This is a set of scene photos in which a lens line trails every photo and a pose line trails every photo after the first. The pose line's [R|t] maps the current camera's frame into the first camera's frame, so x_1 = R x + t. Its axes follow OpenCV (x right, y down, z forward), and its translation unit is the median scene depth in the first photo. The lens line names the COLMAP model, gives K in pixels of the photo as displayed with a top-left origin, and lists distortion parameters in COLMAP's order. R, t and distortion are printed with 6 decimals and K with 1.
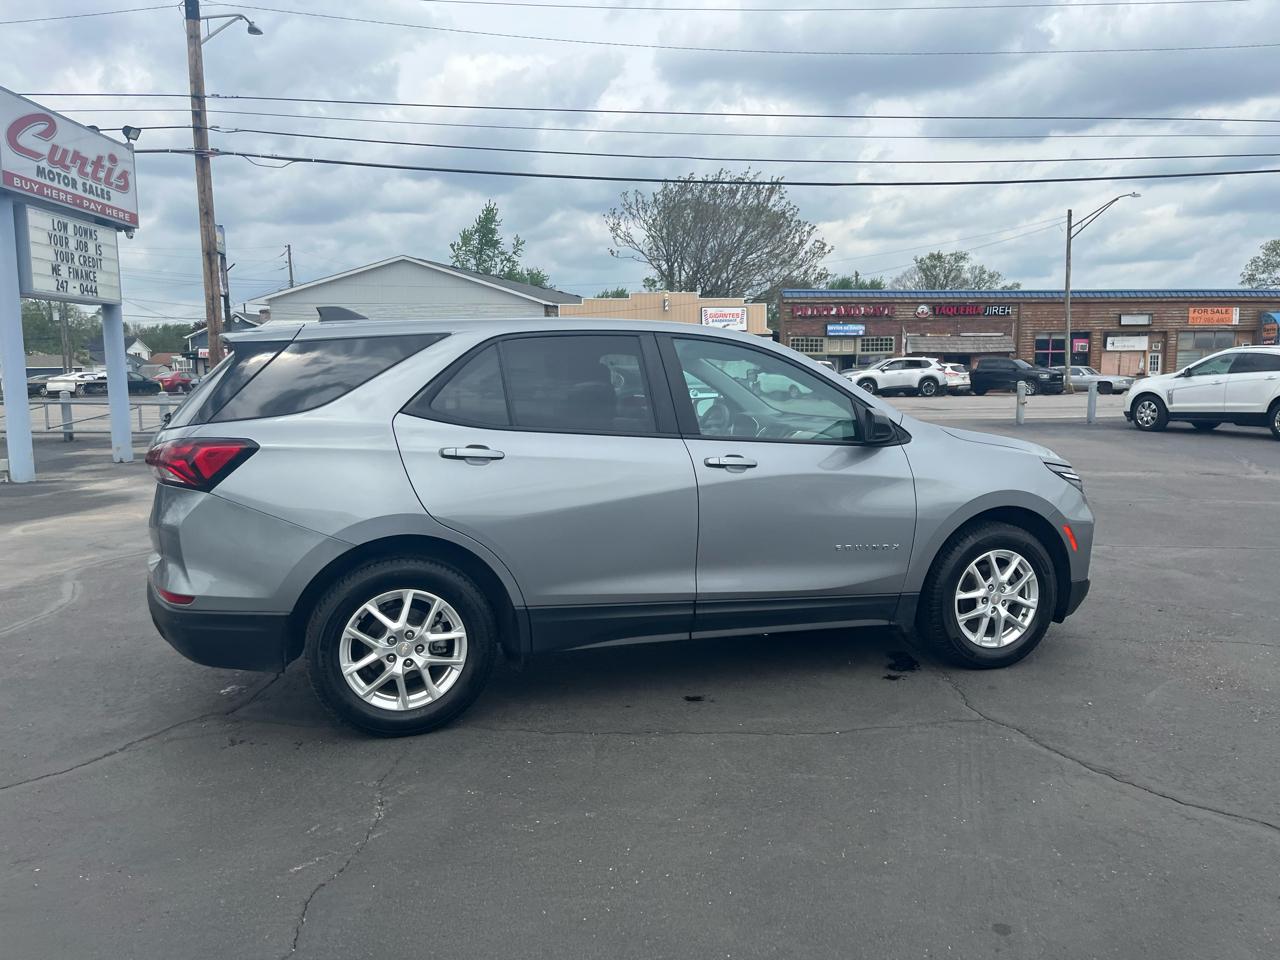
lens RADIAL K [[968.3, 0, 654.4], [0, 968.3, 481.8], [0, 0, 1]] dist [0.082281, -0.121307]
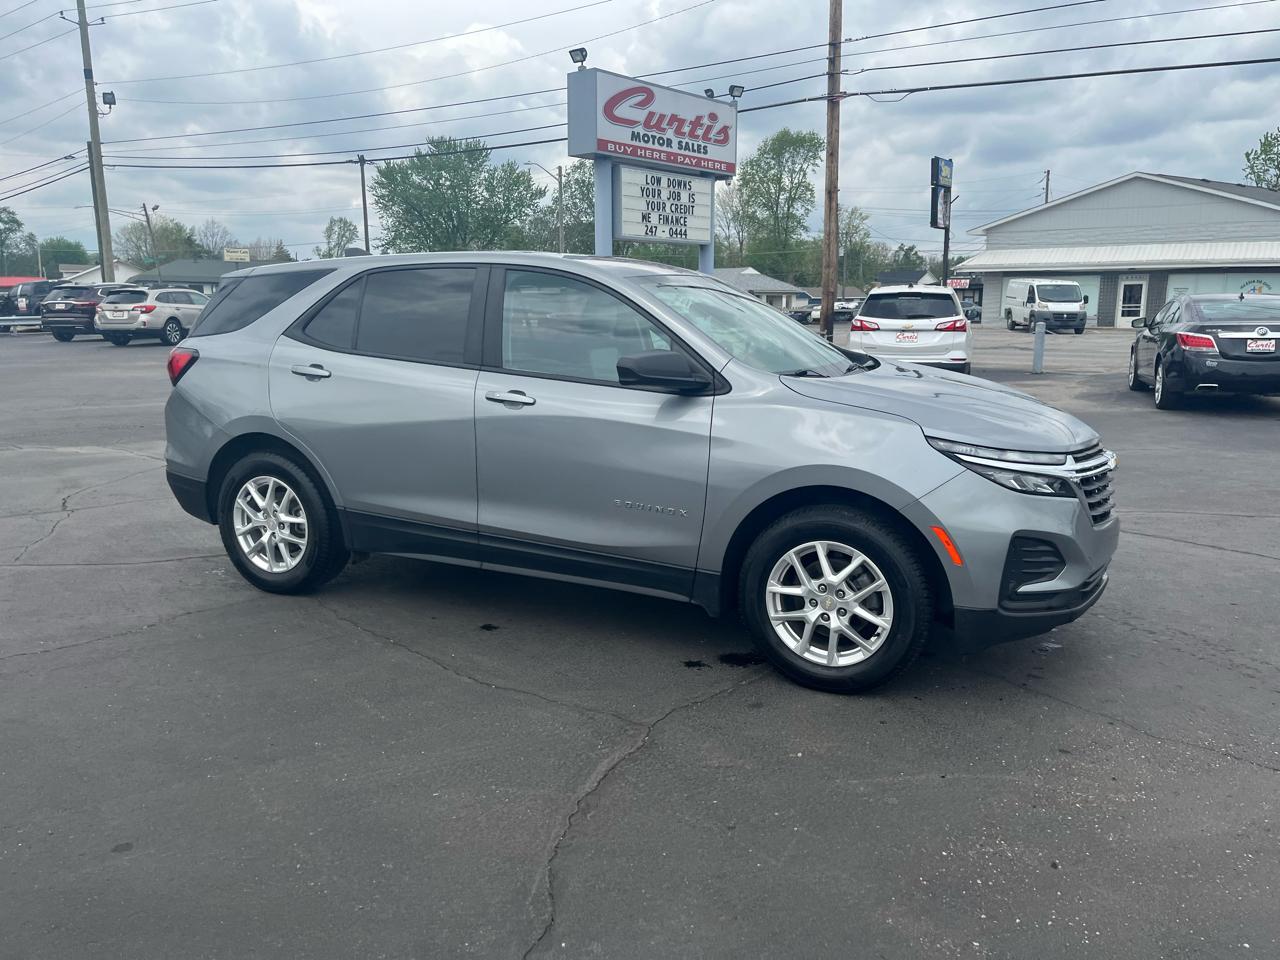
lens RADIAL K [[969.2, 0, 653.9], [0, 969.2, 467.0], [0, 0, 1]] dist [0.060981, -0.072402]
pose [[0.722143, 0.124454, -0.680456, 0.249328], [-0.086537, 0.992208, 0.089634, -0.014977], [0.686309, -0.005844, 0.727286, 0.111728]]
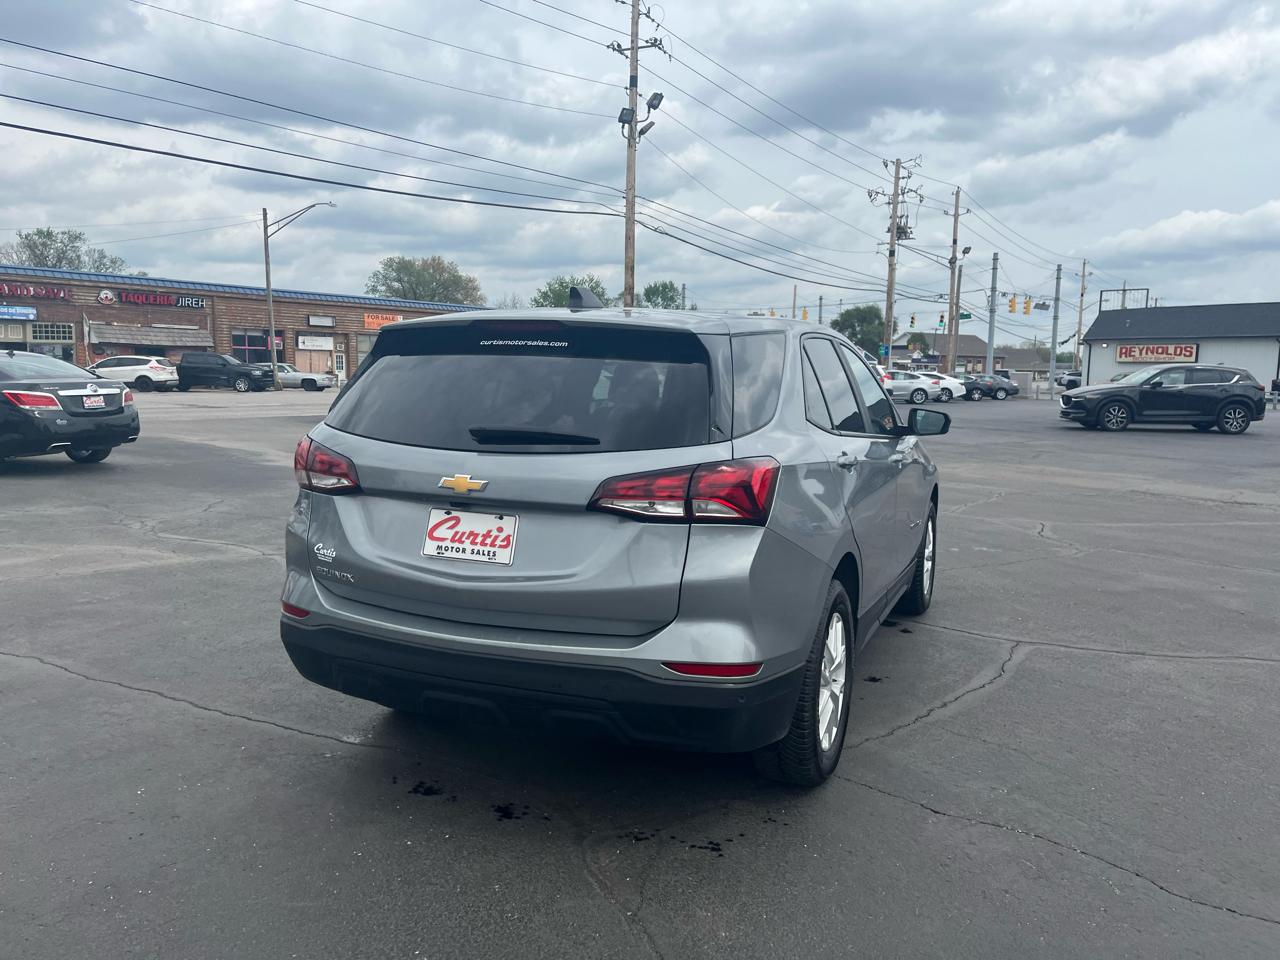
lens RADIAL K [[969.2, 0, 653.9], [0, 969.2, 467.0], [0, 0, 1]] dist [0.060981, -0.072402]
pose [[0.663563, -0.056706, 0.745968, -0.271389], [0.064784, 0.997733, 0.018216, -0.014024], [-0.745310, 0.036239, 0.665733, 0.134789]]
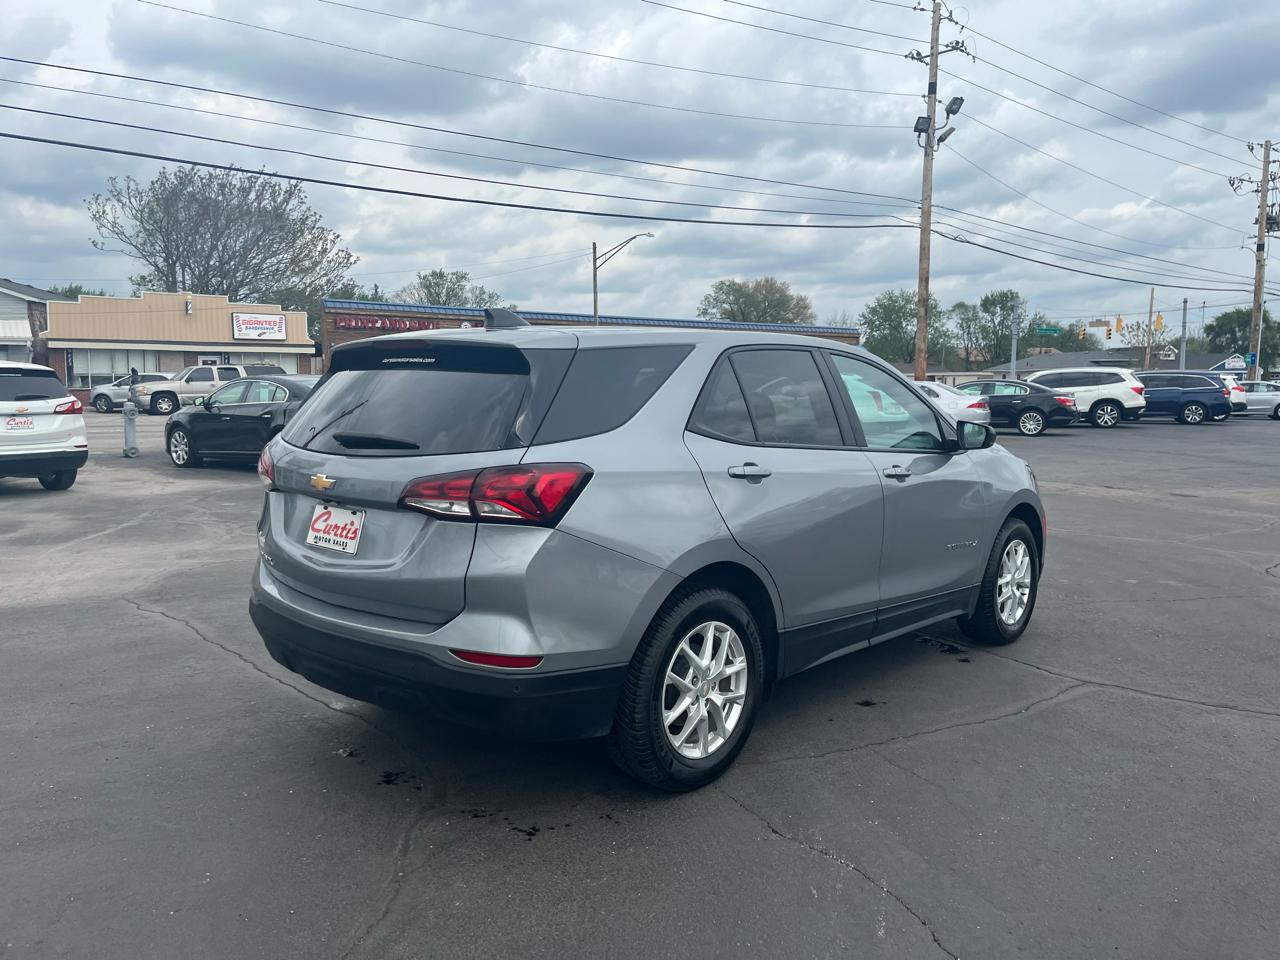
lens RADIAL K [[968.2, 0, 655.7], [0, 968.2, 458.9], [0, 0, 1]] dist [0.065380, -0.088260]
pose [[0.874017, -0.026861, 0.485153, -0.192939], [0.045147, 0.998641, -0.026043, -0.005629], [-0.483794, 0.044665, 0.874042, 0.057602]]
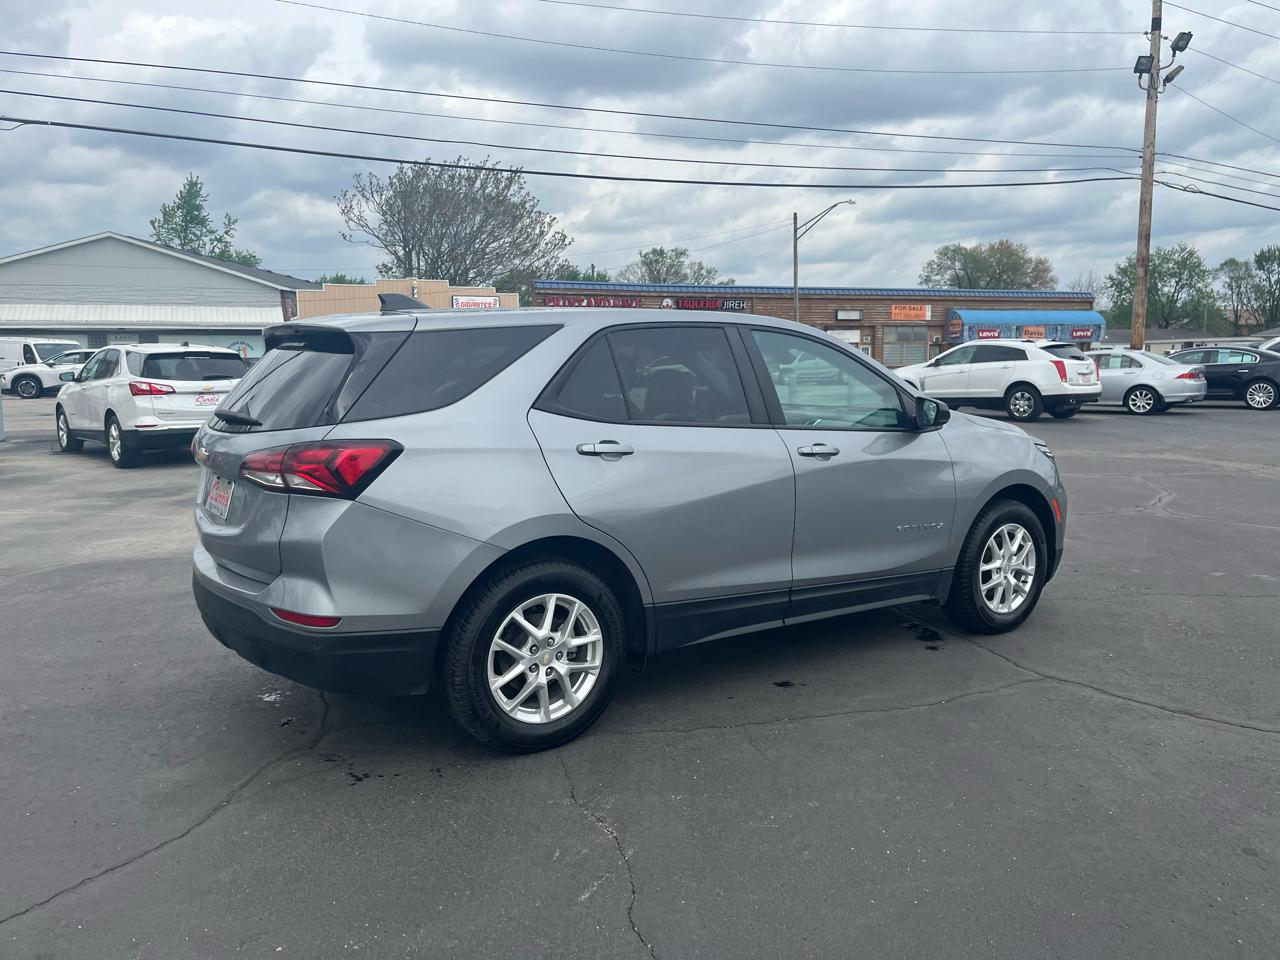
lens RADIAL K [[969.2, 0, 653.9], [0, 969.2, 467.0], [0, 0, 1]] dist [0.060981, -0.072402]
pose [[0.961593, -0.032178, 0.272587, -0.107436], [0.033483, 0.999439, -0.000136, -0.002576], [-0.272430, 0.009258, 0.962131, 0.016009]]
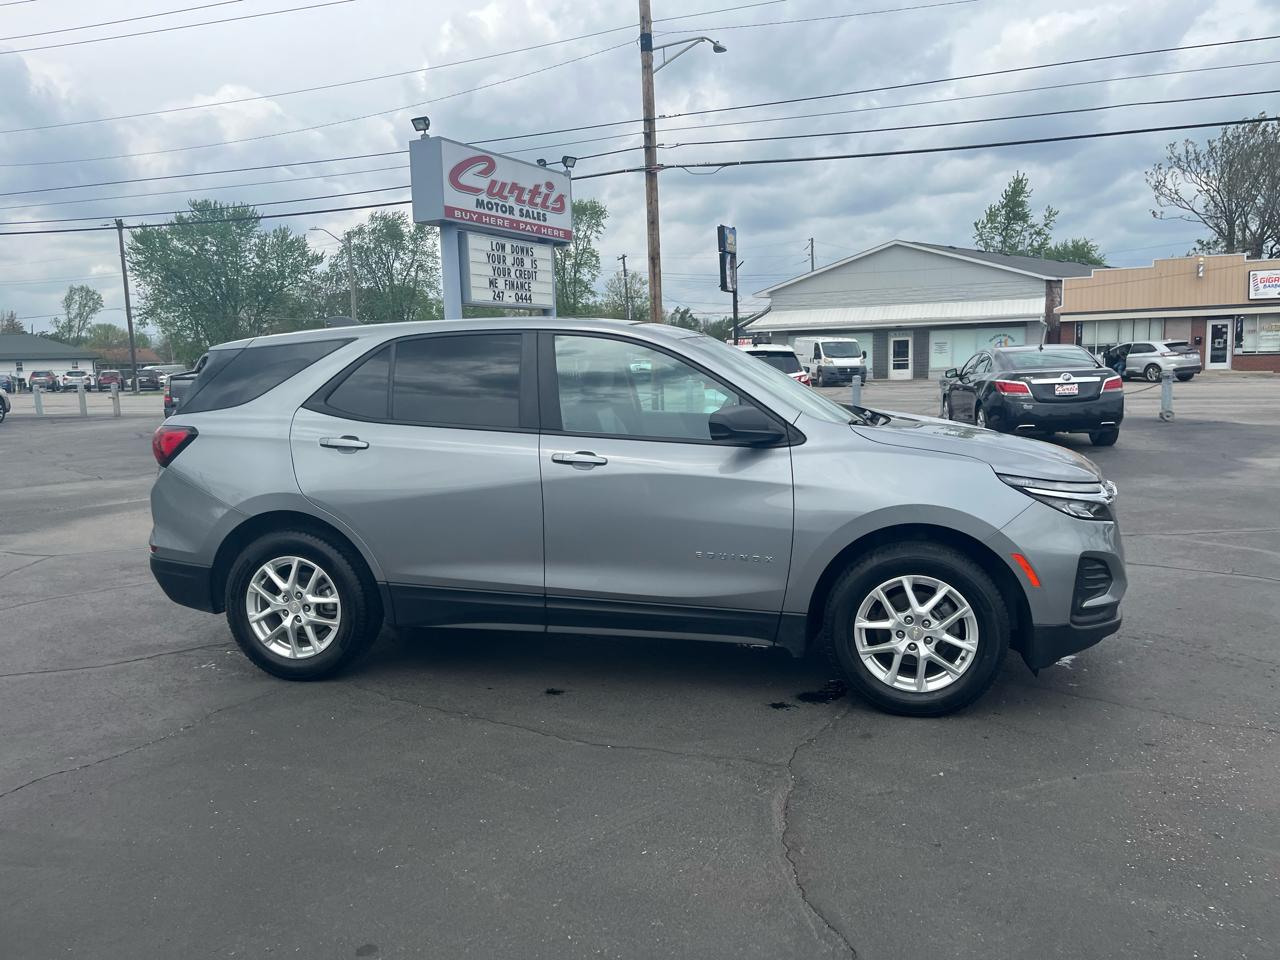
lens RADIAL K [[969.2, 0, 653.9], [0, 969.2, 467.0], [0, 0, 1]] dist [0.060981, -0.072402]
pose [[0.856258, 0.040909, -0.514926, 0.190299], [-0.039874, 0.999119, 0.013071, -0.008249], [0.515007, 0.009340, 0.857135, 0.054442]]
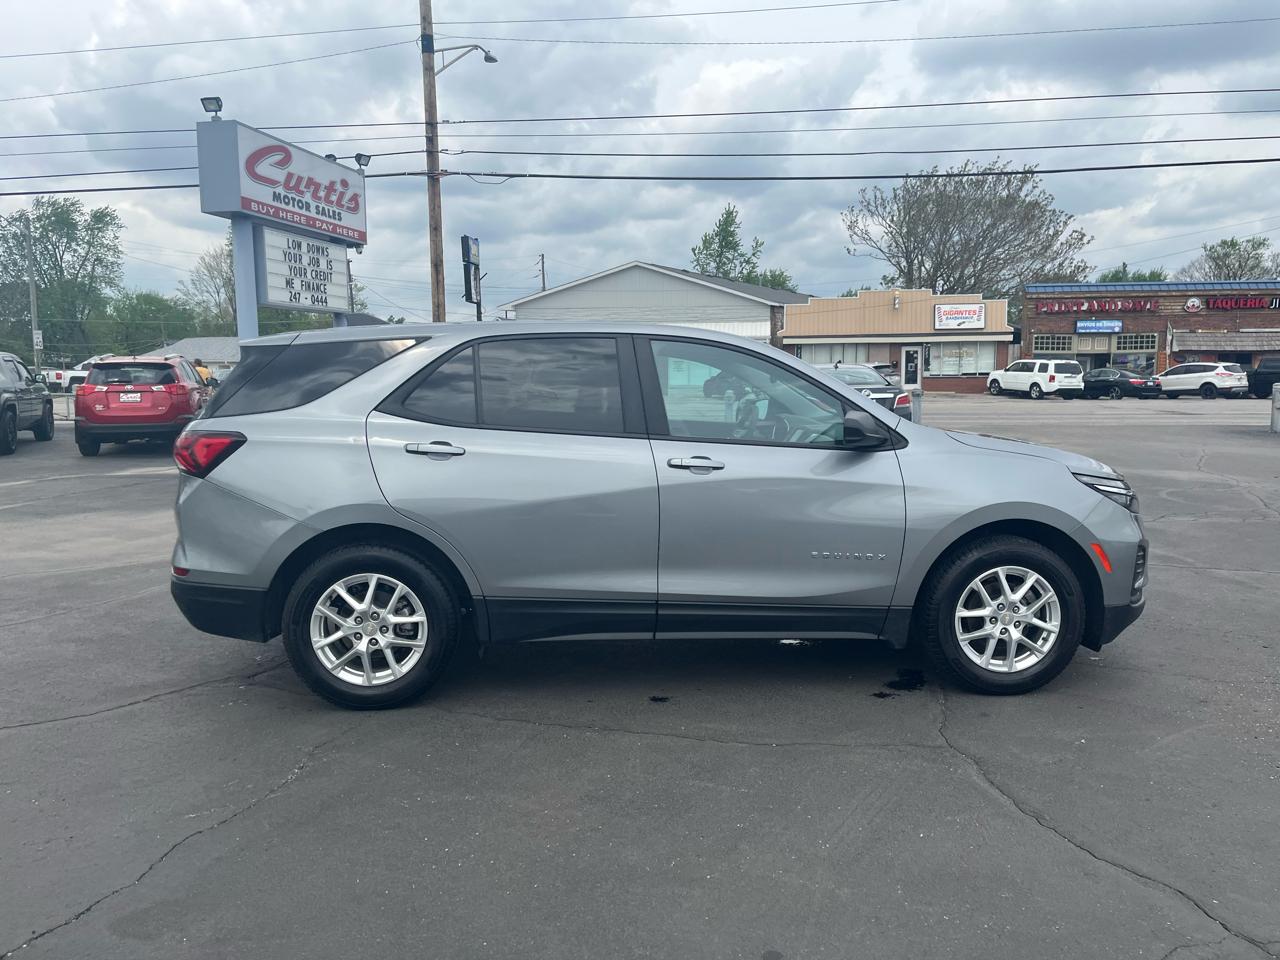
lens RADIAL K [[969.2, 0, 653.9], [0, 969.2, 467.0], [0, 0, 1]] dist [0.060981, -0.072402]
pose [[0.968458, 0.025219, -0.247898, 0.082334], [-0.029005, 0.999512, -0.011632, -0.001192], [0.247483, 0.018456, 0.968716, 0.007201]]
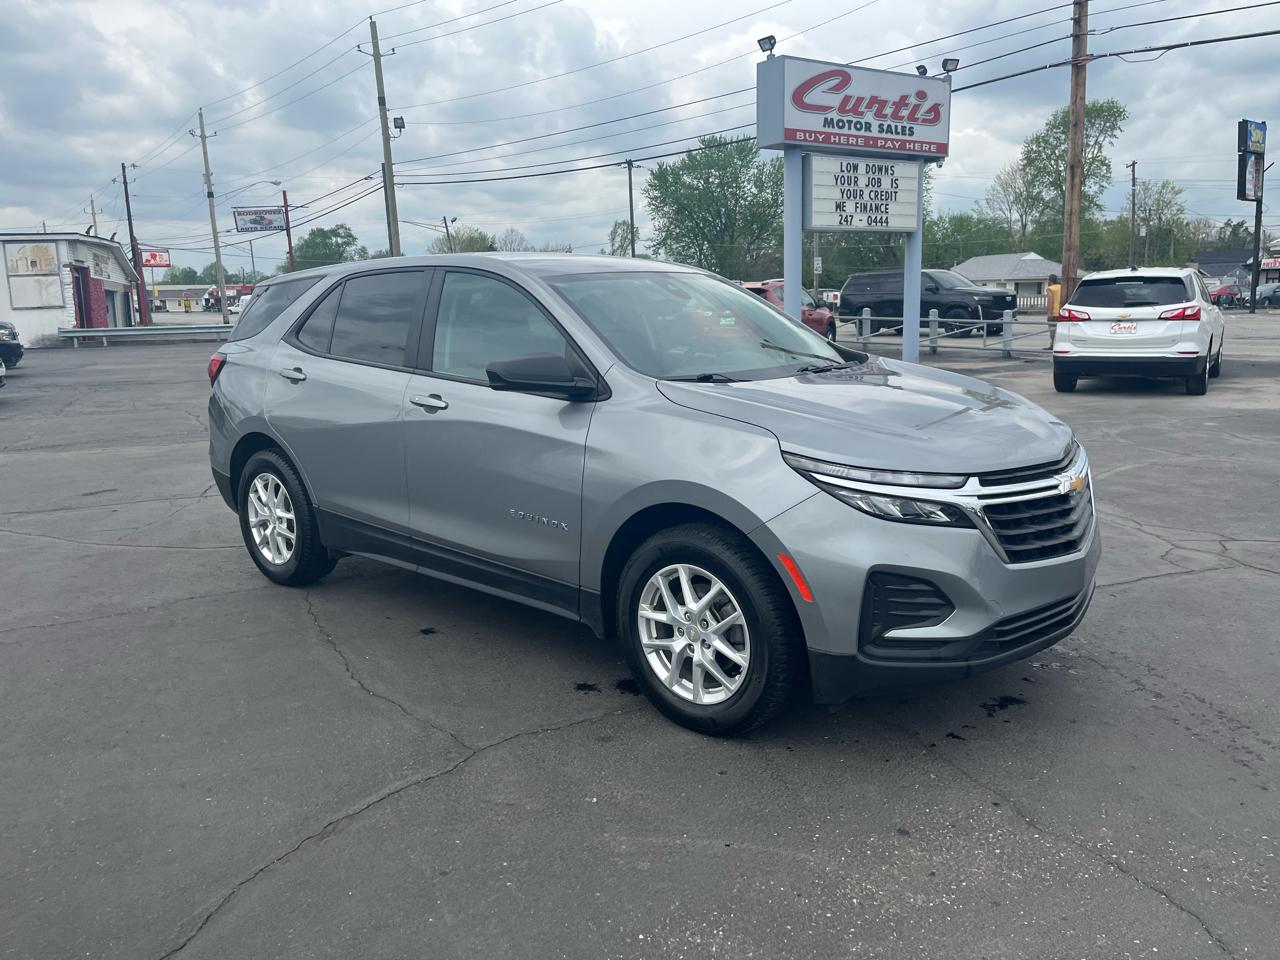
lens RADIAL K [[969.2, 0, 653.9], [0, 969.2, 467.0], [0, 0, 1]] dist [0.060981, -0.072402]
pose [[0.504039, 0.144056, -0.851582, 0.298698], [-0.081824, 0.989522, 0.118960, -0.026250], [0.859796, 0.009719, 0.510545, 0.201795]]
